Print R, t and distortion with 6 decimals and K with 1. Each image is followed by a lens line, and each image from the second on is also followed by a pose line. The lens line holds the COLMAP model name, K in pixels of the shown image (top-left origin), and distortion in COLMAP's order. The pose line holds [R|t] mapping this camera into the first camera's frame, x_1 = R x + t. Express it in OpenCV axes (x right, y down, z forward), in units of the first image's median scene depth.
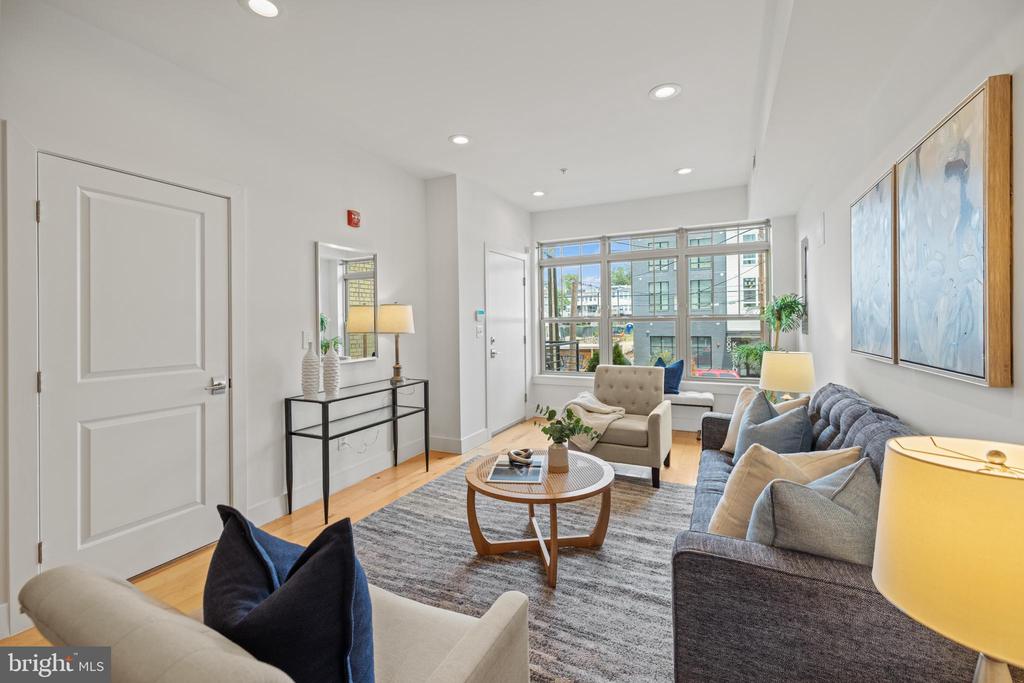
lens RADIAL K [[435.7, 0, 513.7], [0, 435.7, 320.8], [0, 0, 1]] dist [-0.001110, -0.001339]
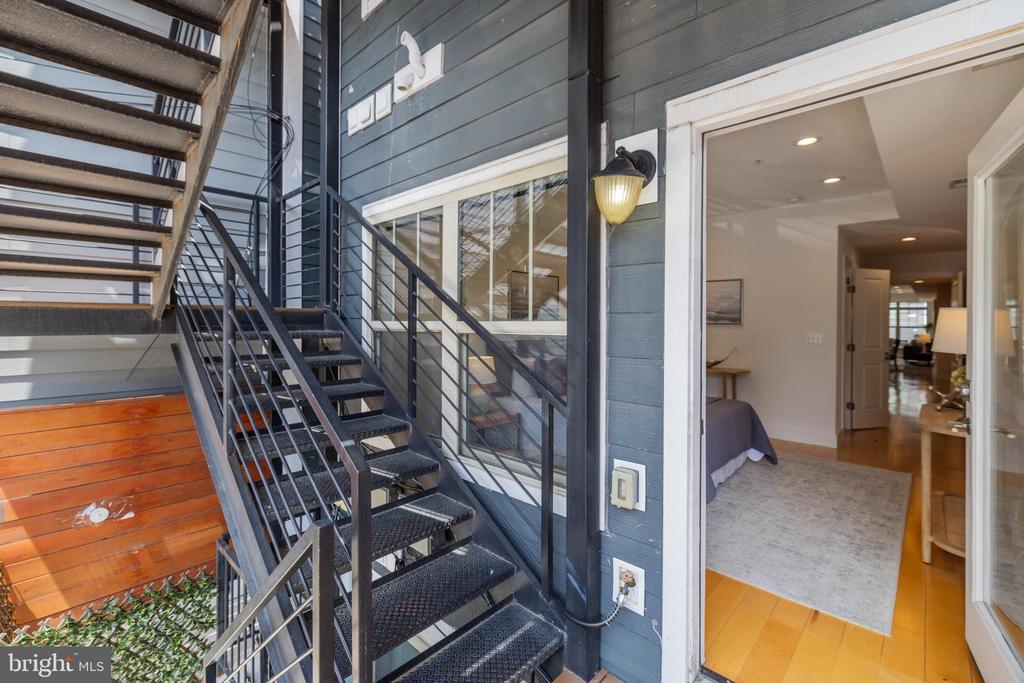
lens RADIAL K [[435.7, 0, 505.4], [0, 435.7, 324.3], [0, 0, 1]] dist [-0.001110, -0.001339]
pose [[0.948729, 0.021415, -0.315364, -2.245307], [-0.018791, 0.999759, 0.011359, -0.009468], [0.315531, -0.004851, 0.948903, -4.954455]]
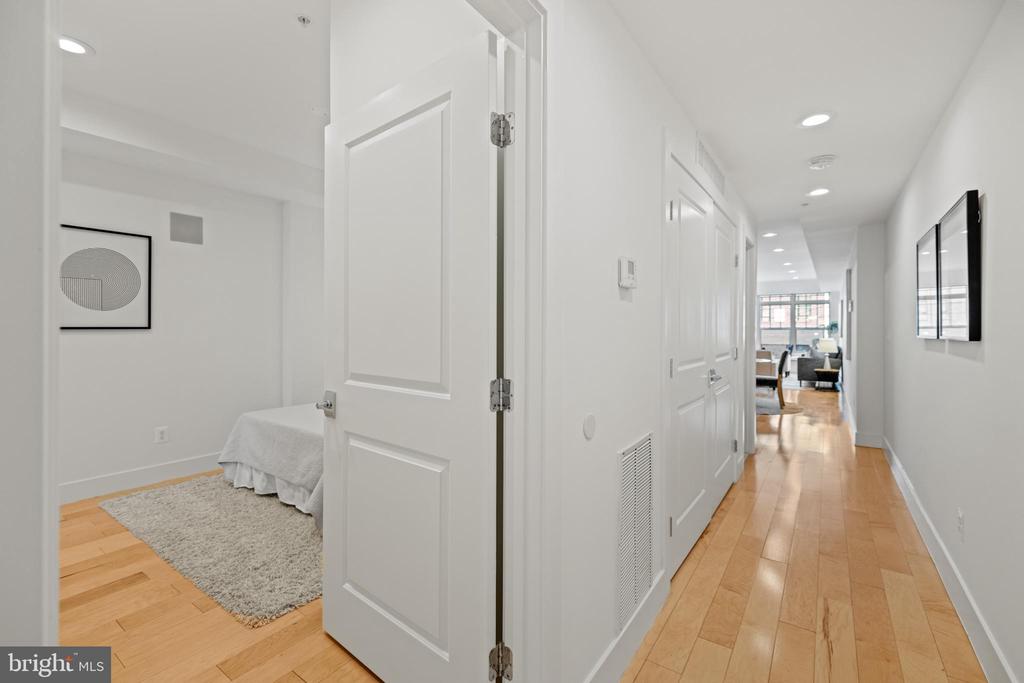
lens RADIAL K [[435.7, 0, 507.7], [0, 435.7, 334.1], [0, 0, 1]] dist [-0.001110, -0.001339]
pose [[0.983156, 0.014678, -0.182179, -1.128419], [-0.012374, 0.999829, 0.013777, 0.015850], [0.182350, -0.011290, 0.983169, -2.592303]]
